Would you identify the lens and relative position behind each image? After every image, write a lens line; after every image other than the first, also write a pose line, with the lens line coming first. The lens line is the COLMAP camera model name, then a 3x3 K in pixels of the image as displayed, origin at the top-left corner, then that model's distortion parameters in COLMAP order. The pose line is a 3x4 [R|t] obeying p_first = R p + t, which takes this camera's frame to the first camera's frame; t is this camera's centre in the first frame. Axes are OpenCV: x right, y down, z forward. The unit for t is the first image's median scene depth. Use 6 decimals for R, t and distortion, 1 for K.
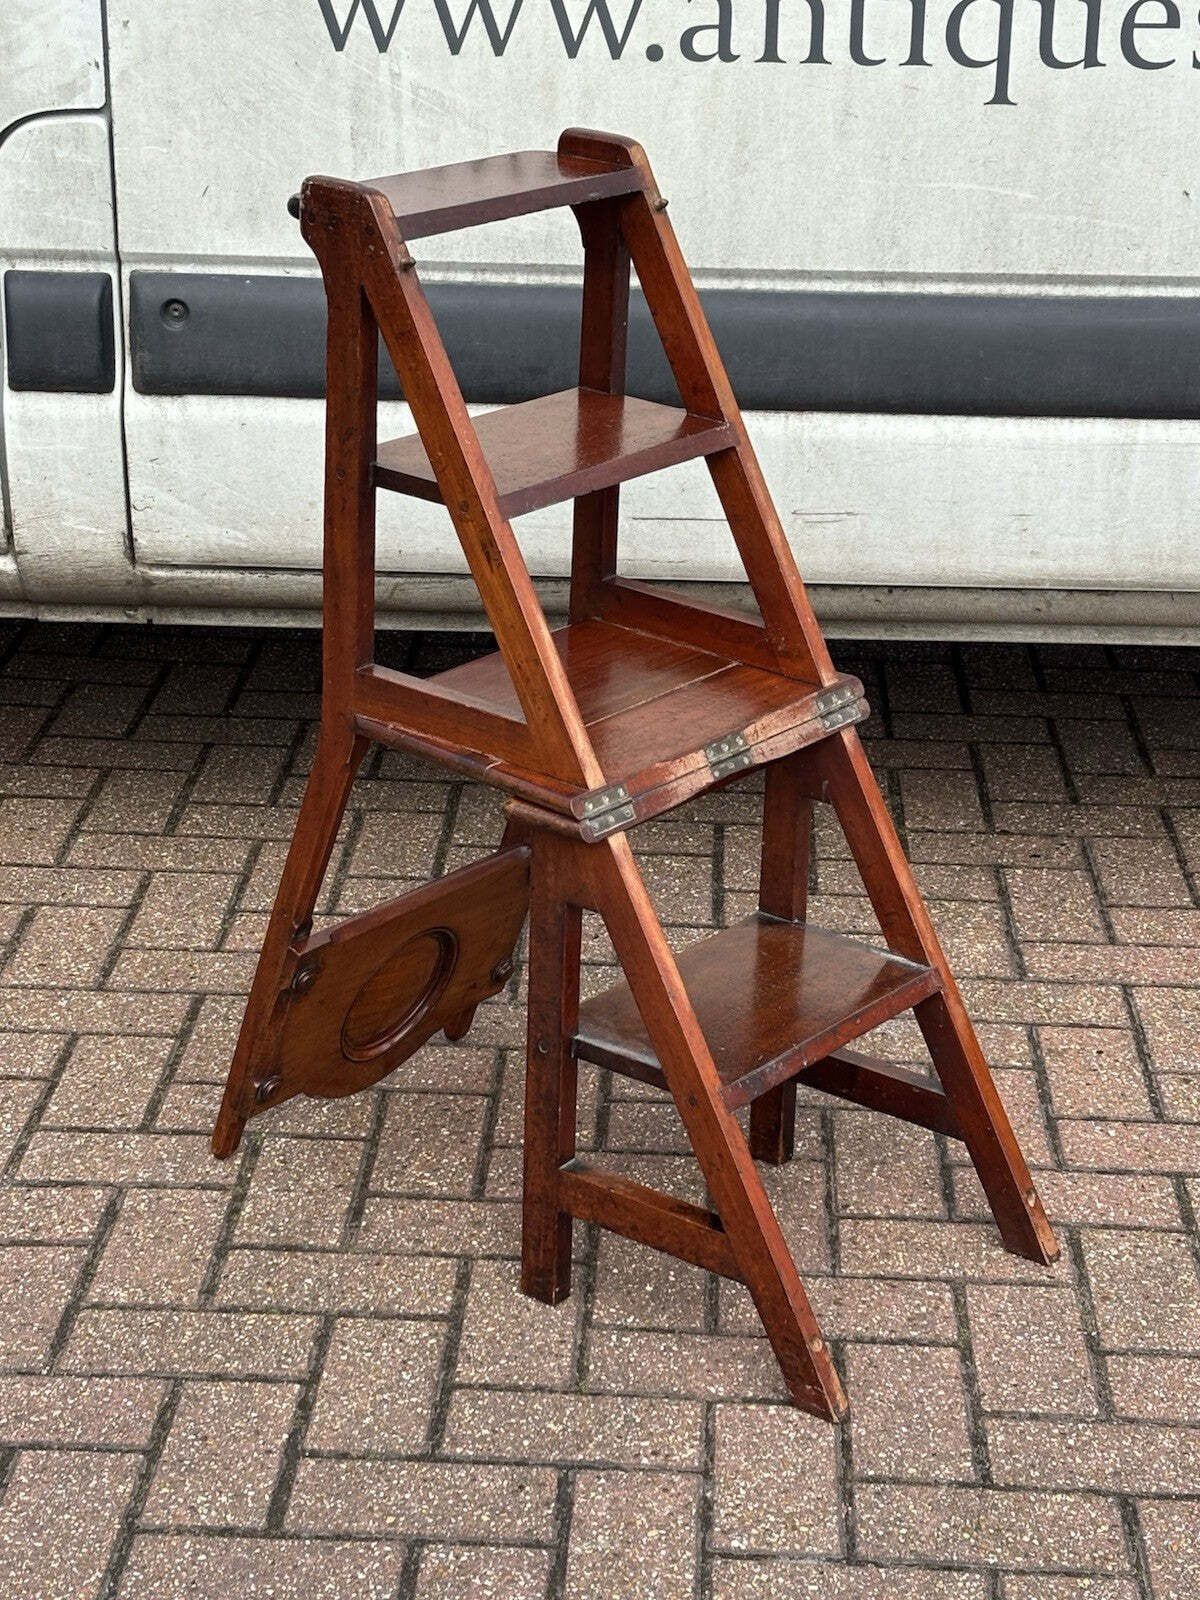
lens RADIAL K [[3136.7, 0, 610.9], [0, 3136.7, 790.0], [0, 0, 1]] dist [0.259674, -1.044208]
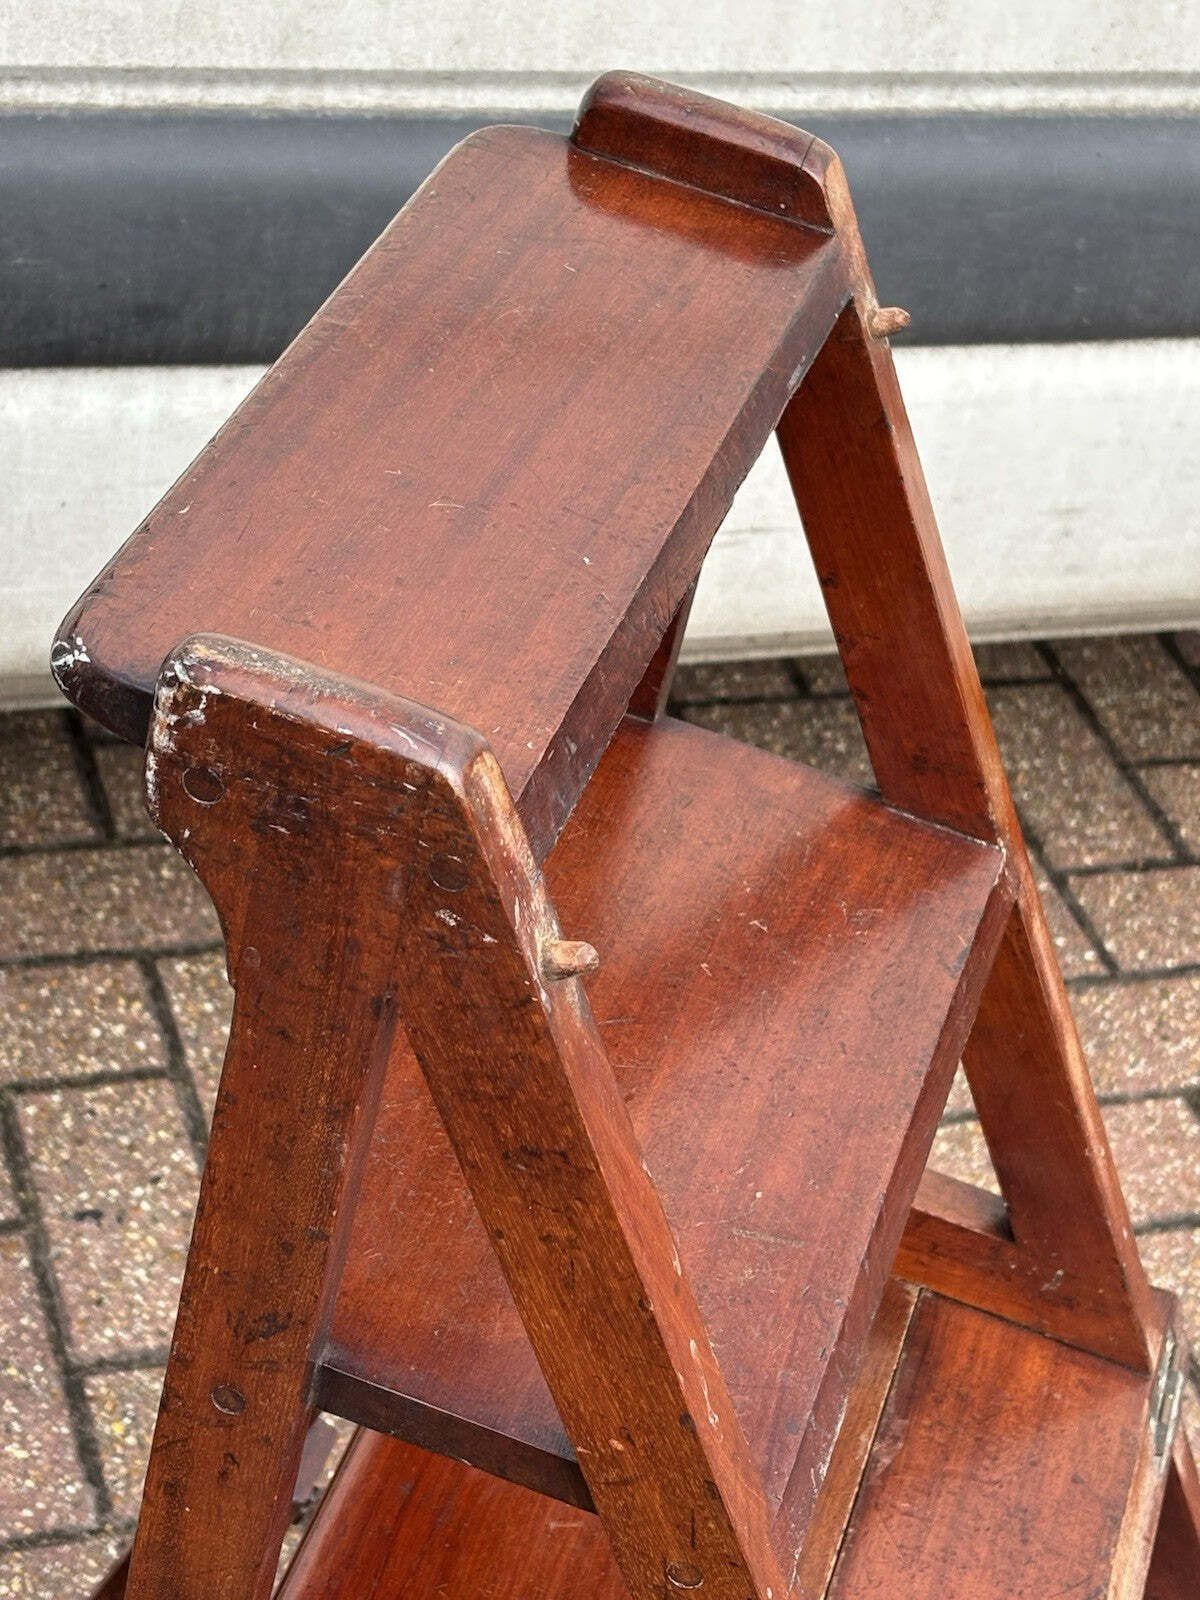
lens RADIAL K [[3143.1, 0, 601.3], [0, 3143.1, 790.9], [0, 0, 1]] dist [0.270734, -1.110527]
pose [[0.927640, -0.110592, 0.356725, -0.134168], [-0.018218, 0.940616, 0.338984, -0.228591], [-0.373030, -0.320954, 0.870538, 0.600894]]
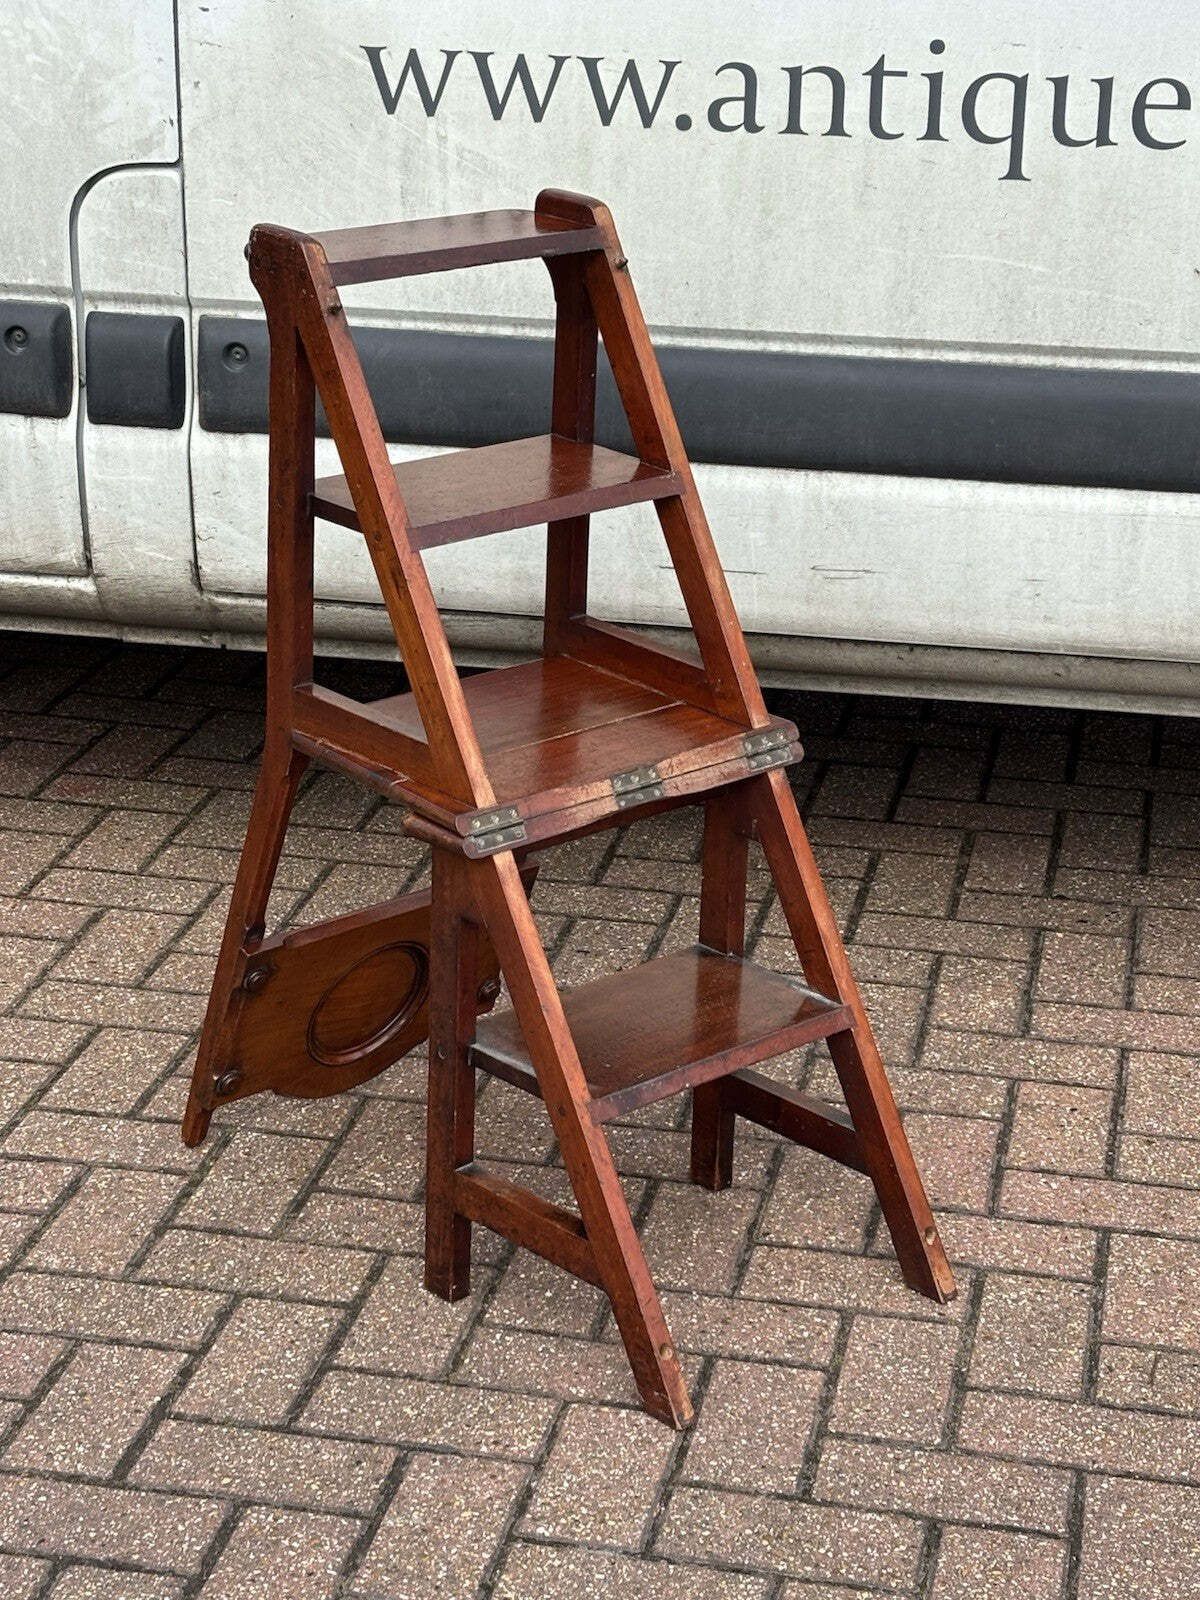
lens RADIAL K [[3143.1, 0, 601.3], [0, 3143.1, 790.9], [0, 0, 1]] dist [0.270734, -1.110527]
pose [[0.987826, 0.053849, -0.145943, 0.152987], [-0.057539, 0.998119, -0.021178, 0.011355], [0.144528, 0.029317, 0.989066, -0.033063]]
